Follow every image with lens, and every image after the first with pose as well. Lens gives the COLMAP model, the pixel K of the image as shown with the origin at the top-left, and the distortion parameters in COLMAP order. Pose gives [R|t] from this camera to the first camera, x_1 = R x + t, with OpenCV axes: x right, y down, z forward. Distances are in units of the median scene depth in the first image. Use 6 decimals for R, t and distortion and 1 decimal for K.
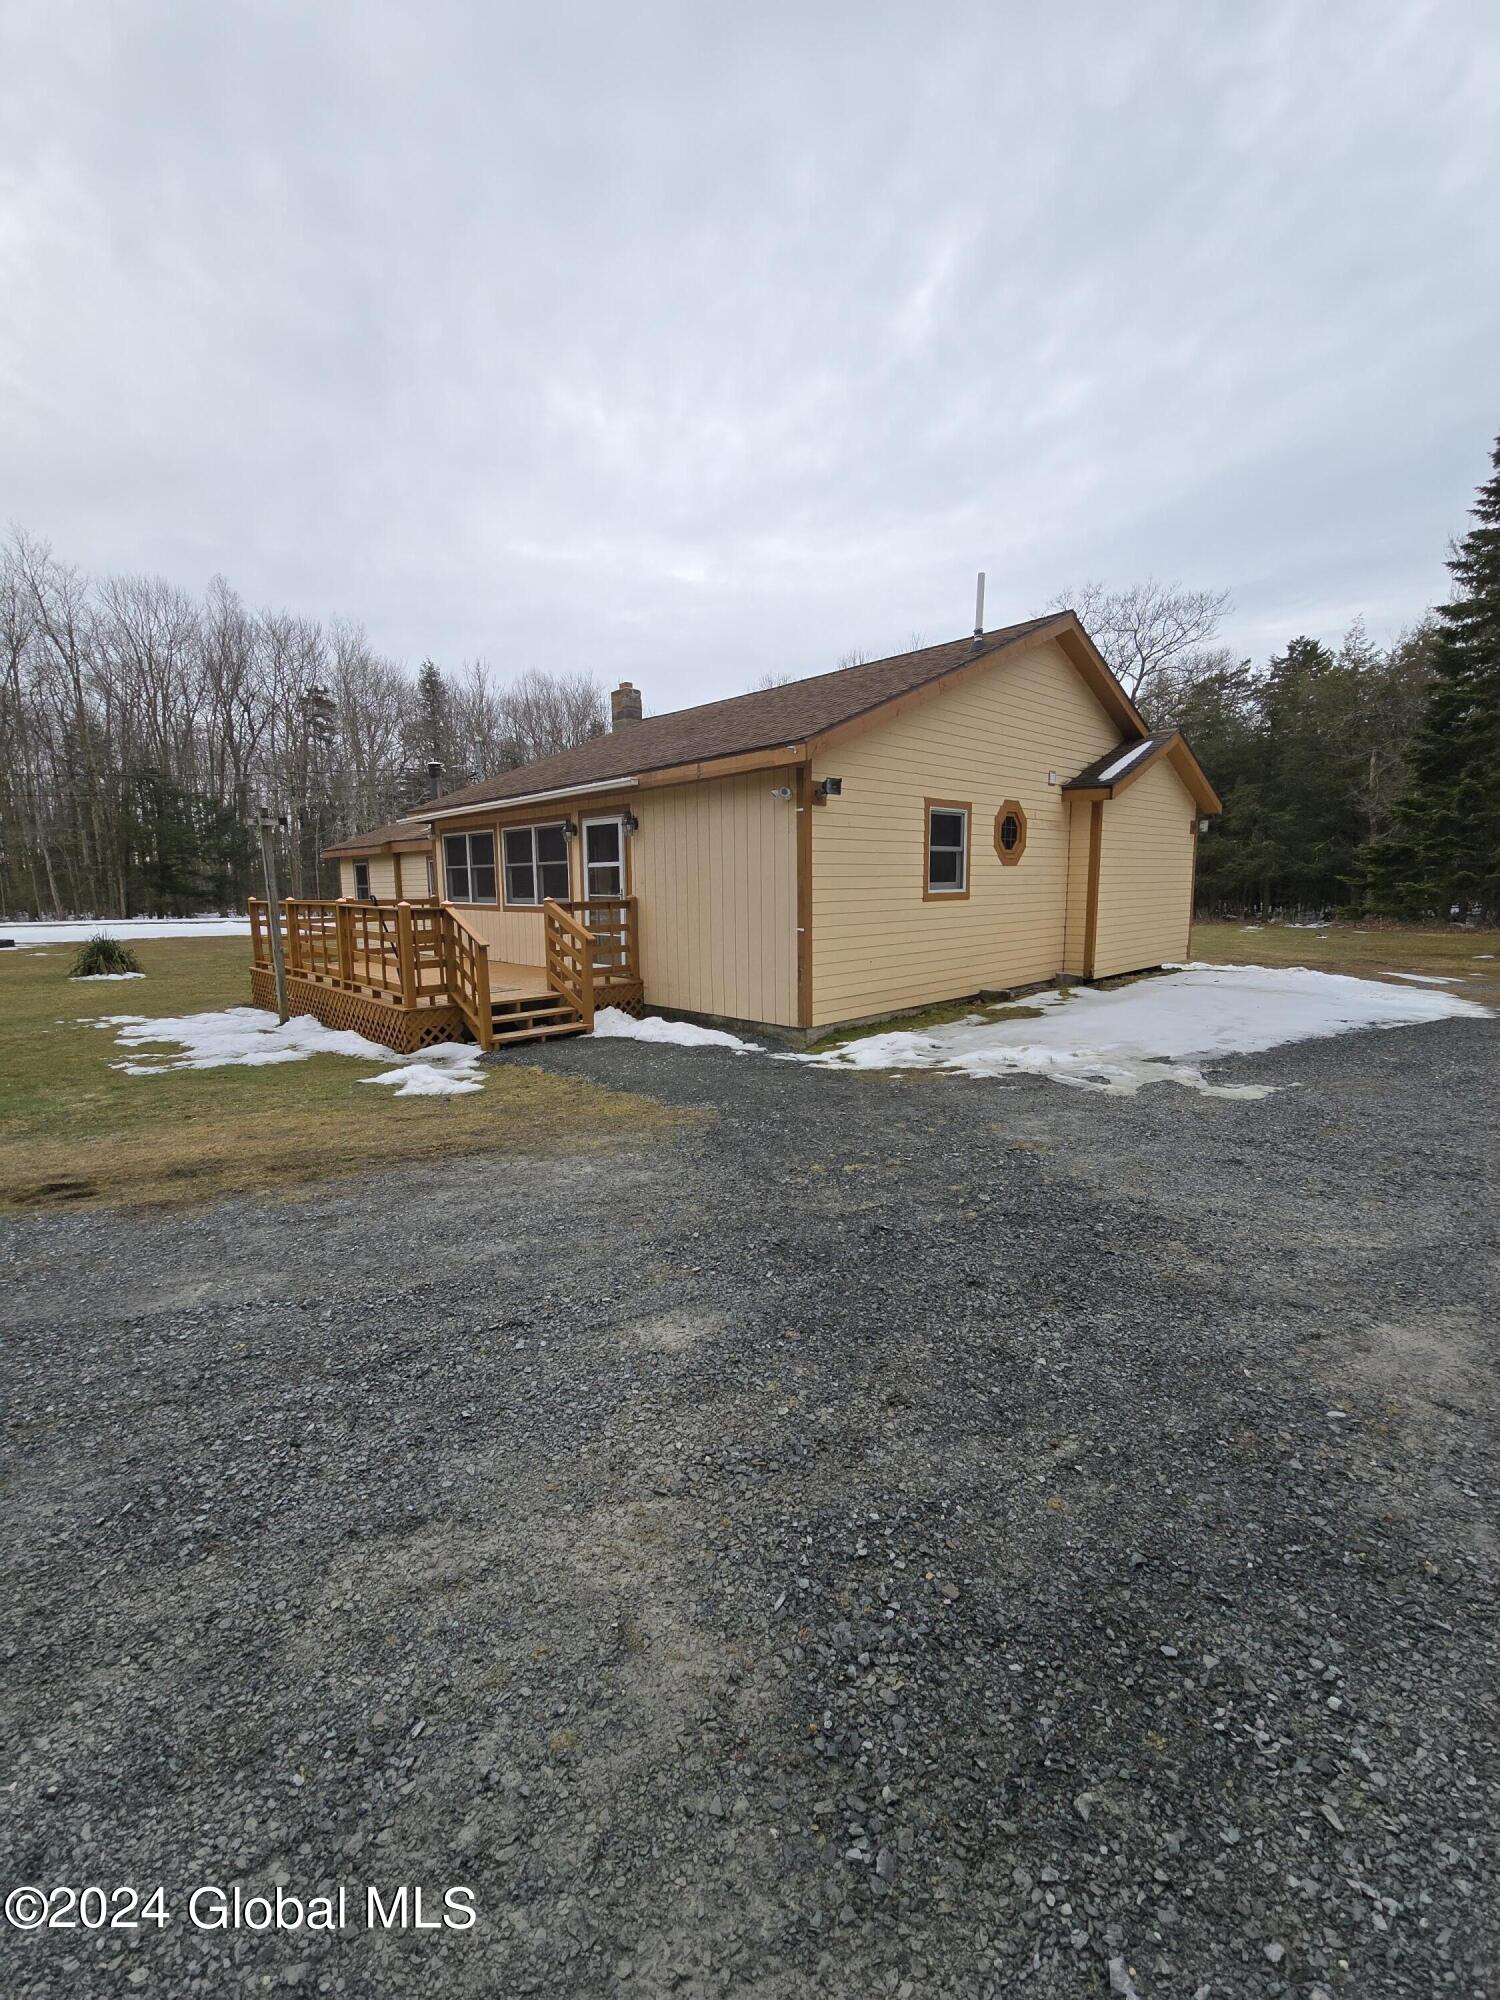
lens RADIAL K [[811.5, 0, 741.9], [0, 811.5, 993.5], [0, 0, 1]] dist [0.002012, -0.000195]
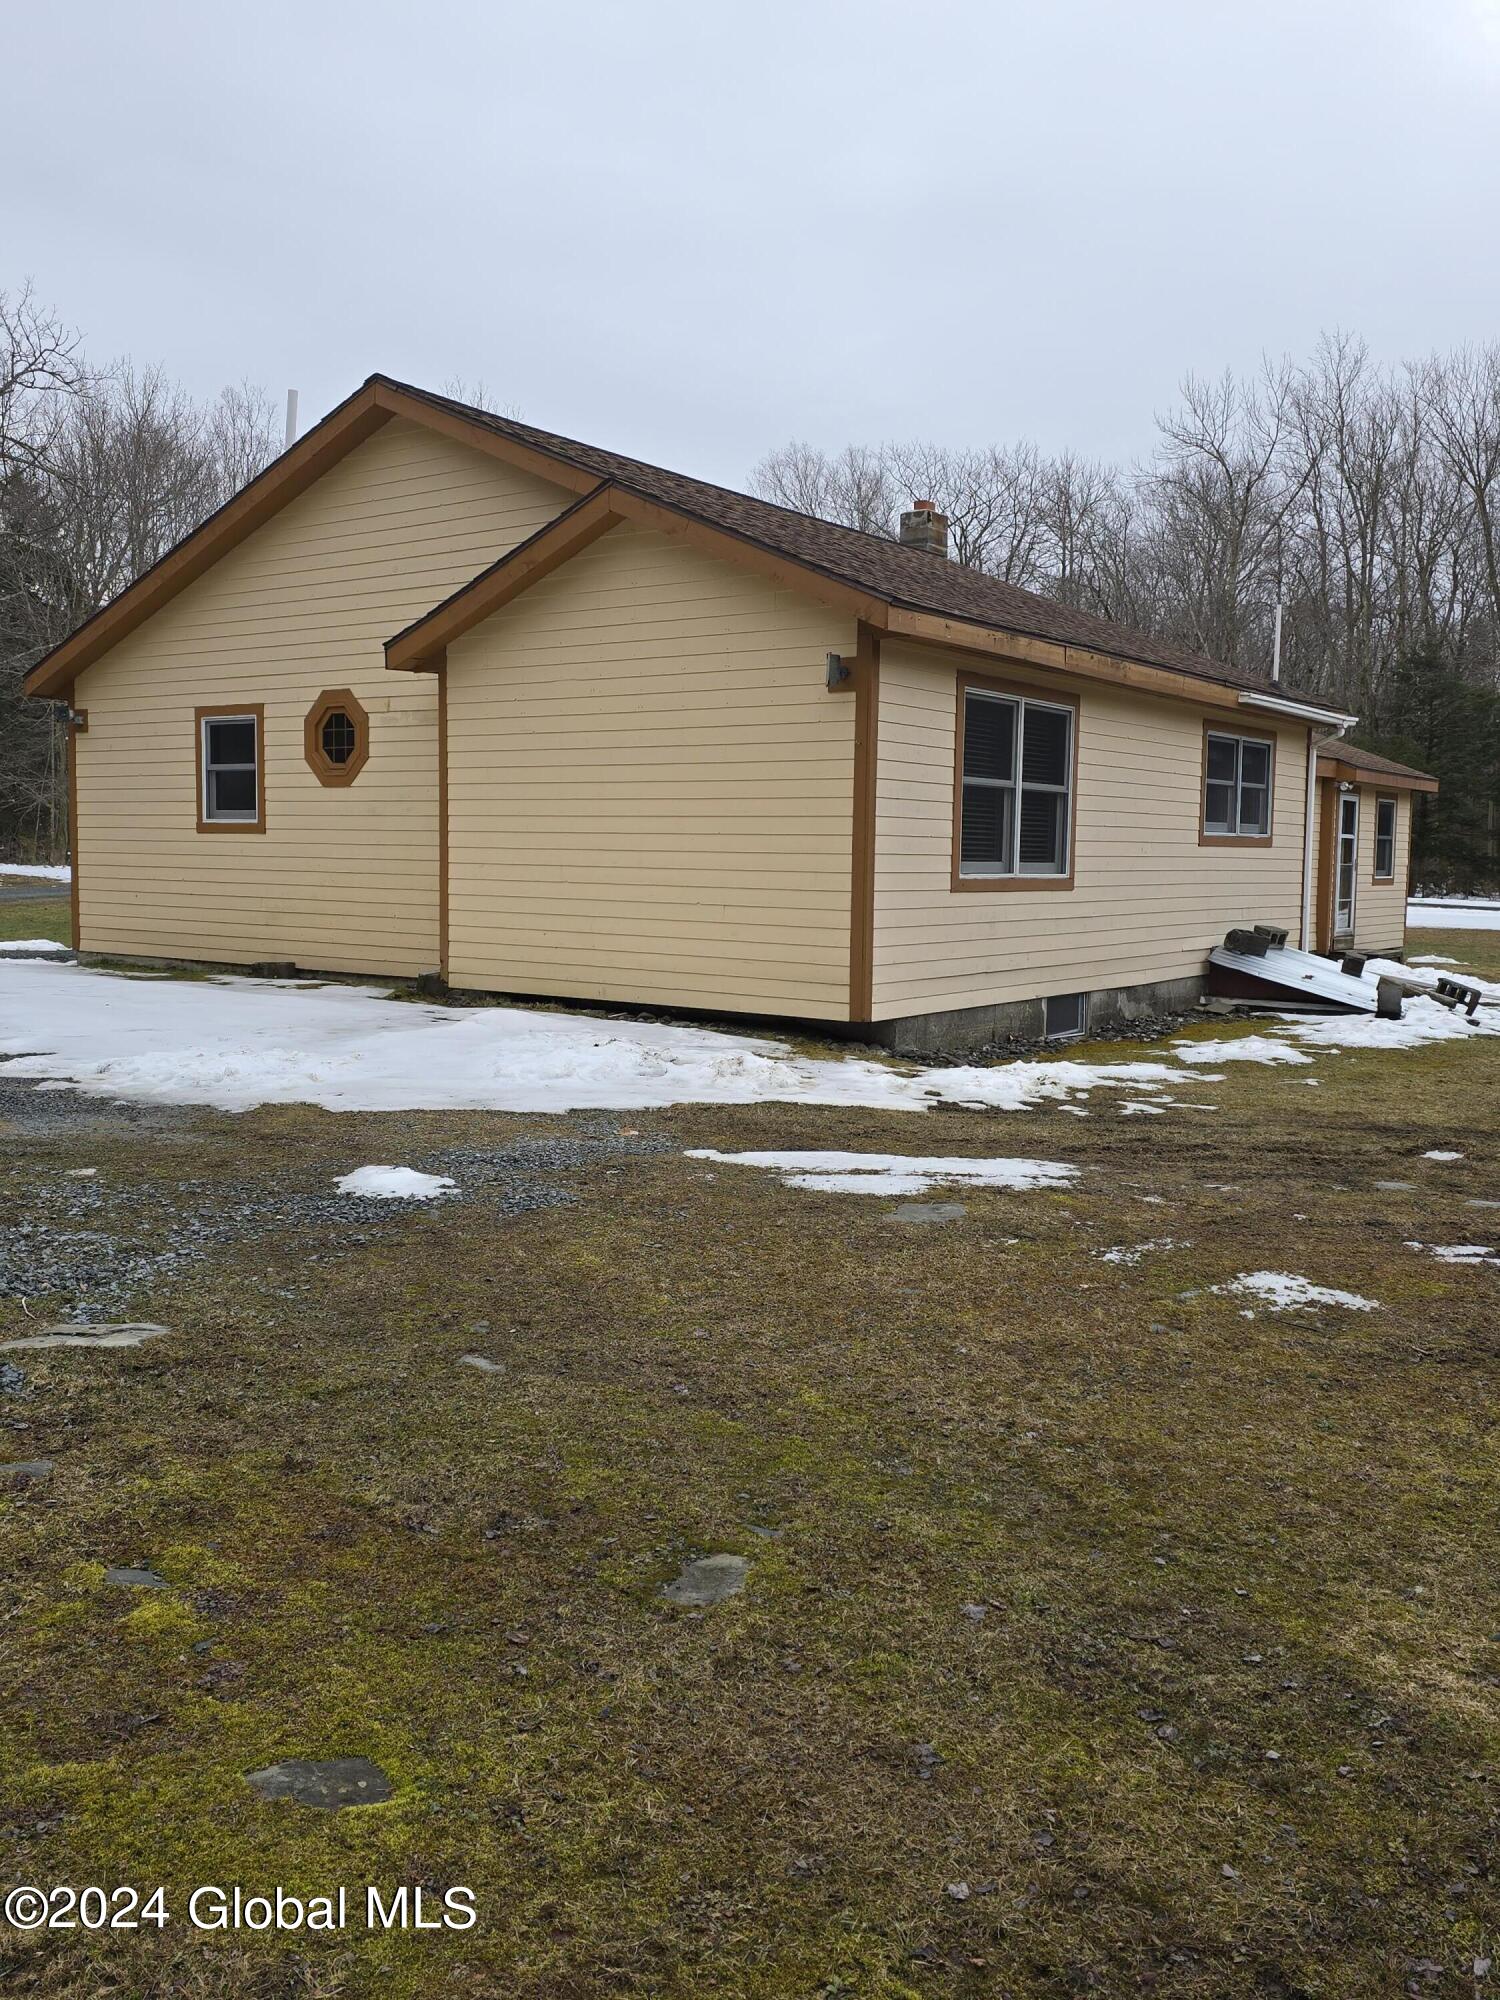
lens RADIAL K [[1654.0, 0, 762.1], [0, 1654.0, 984.3], [0, 0, 1]] dist [0.094523, -0.118670]
pose [[0.180668, 0.095288, -0.978917, 1.805115], [-0.150542, 0.986247, 0.068217, -0.148215], [0.971955, 0.135043, 0.192529, 1.134204]]
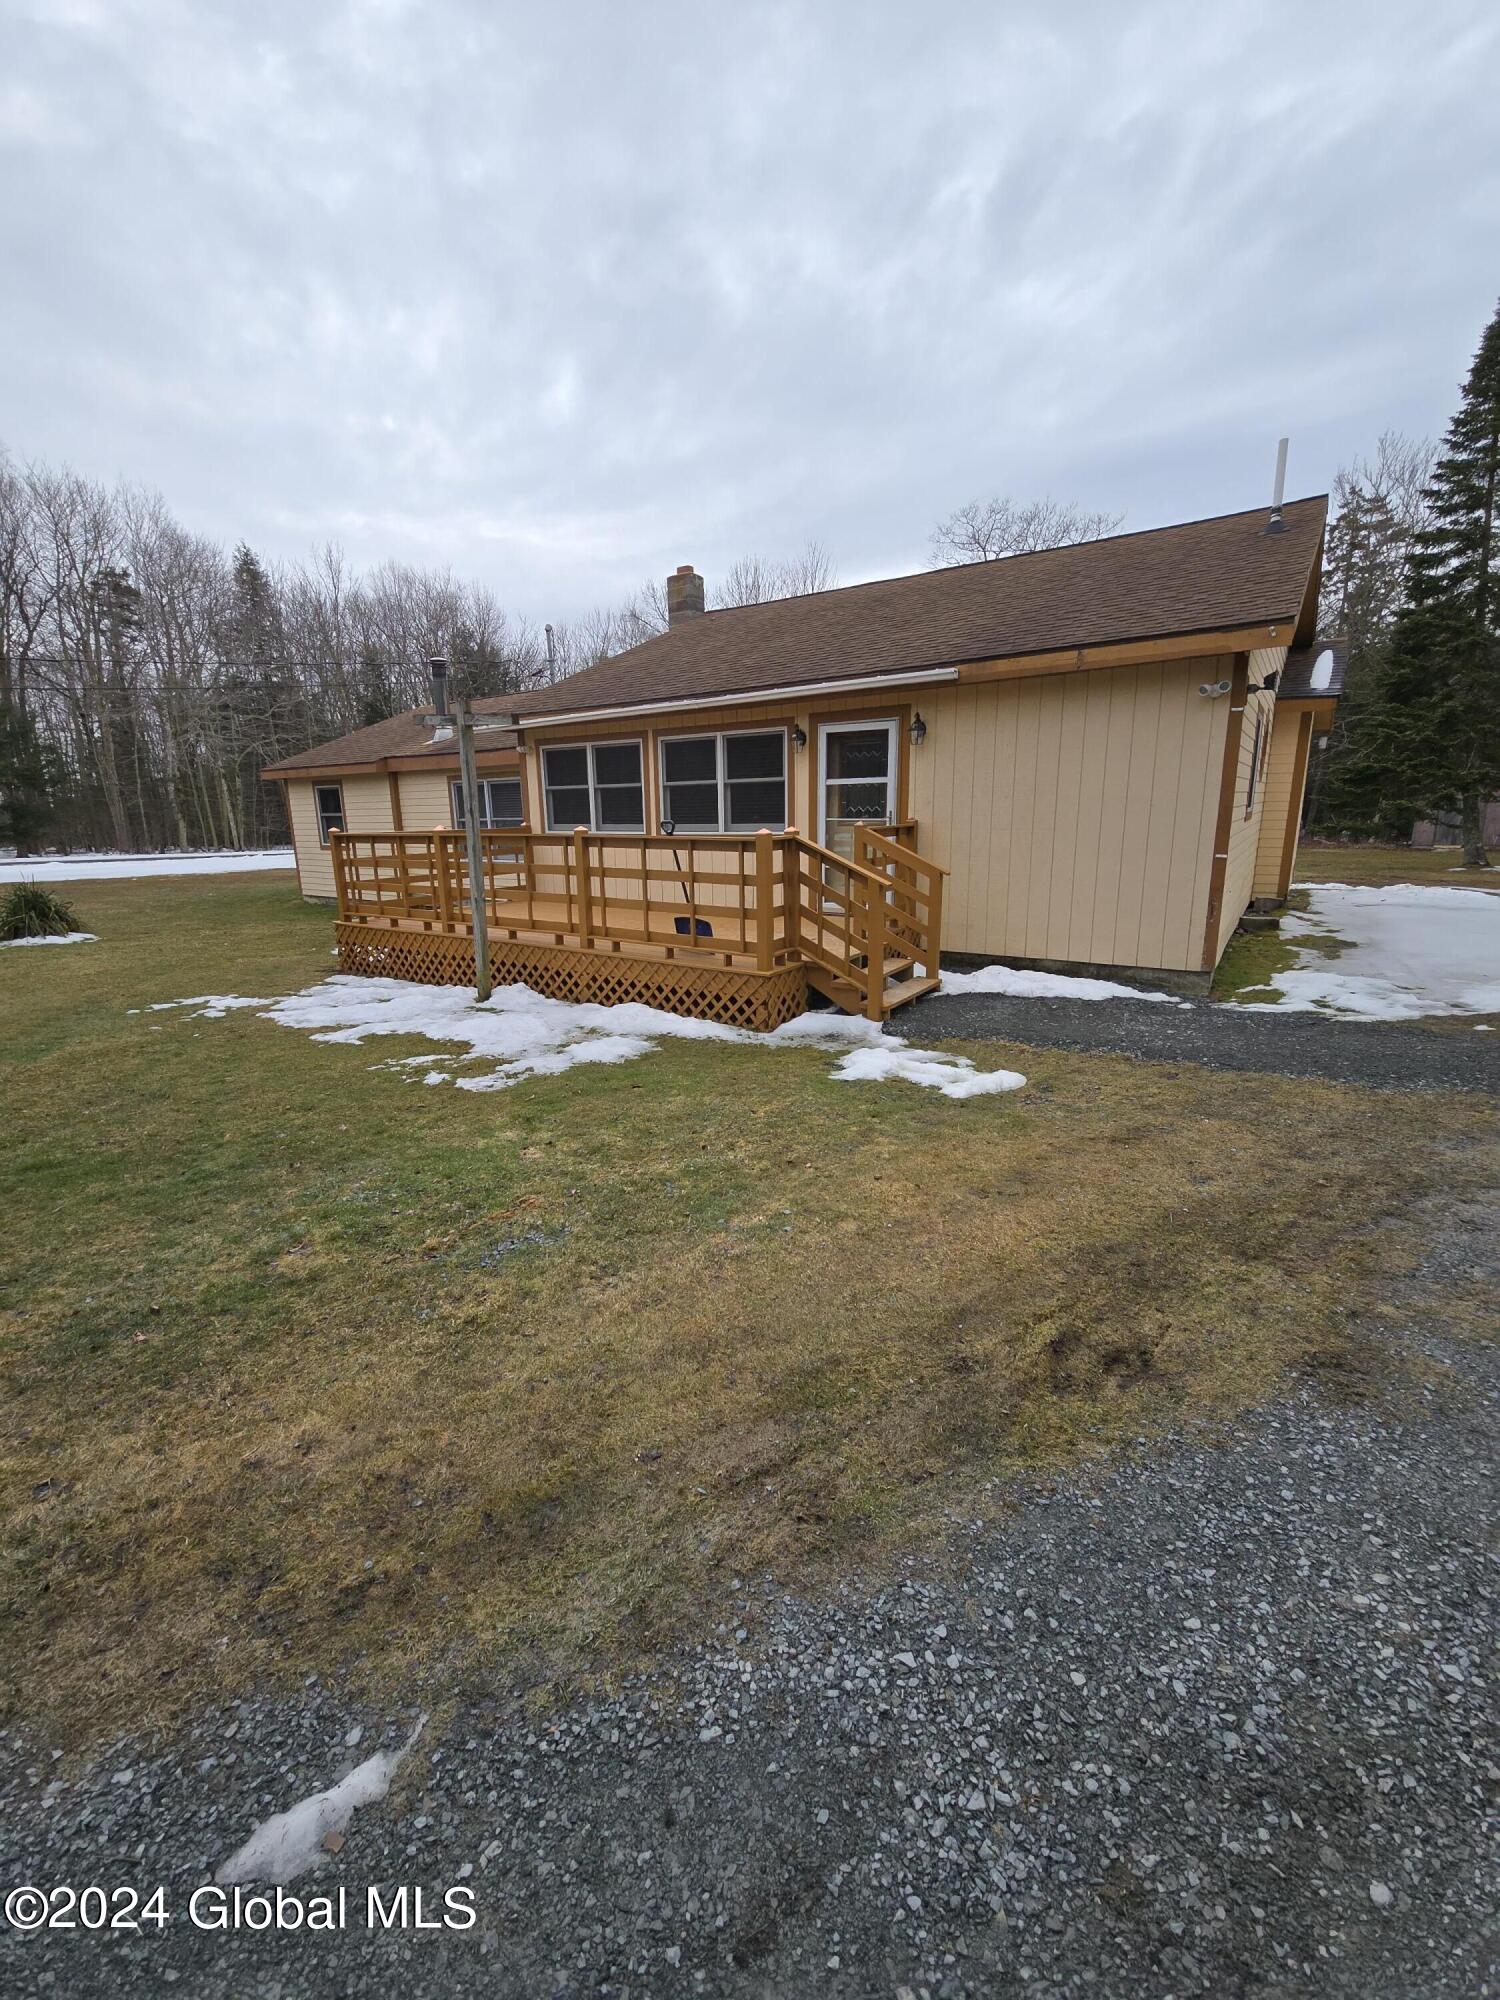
lens RADIAL K [[811.5, 0, 741.9], [0, 811.5, 993.5], [0, 0, 1]] dist [0.002012, -0.000195]
pose [[0.978179, -0.053837, 0.200665, -0.436783], [0.036185, 0.995227, 0.090626, -0.022836], [-0.204586, -0.081388, 0.975459, 0.197974]]
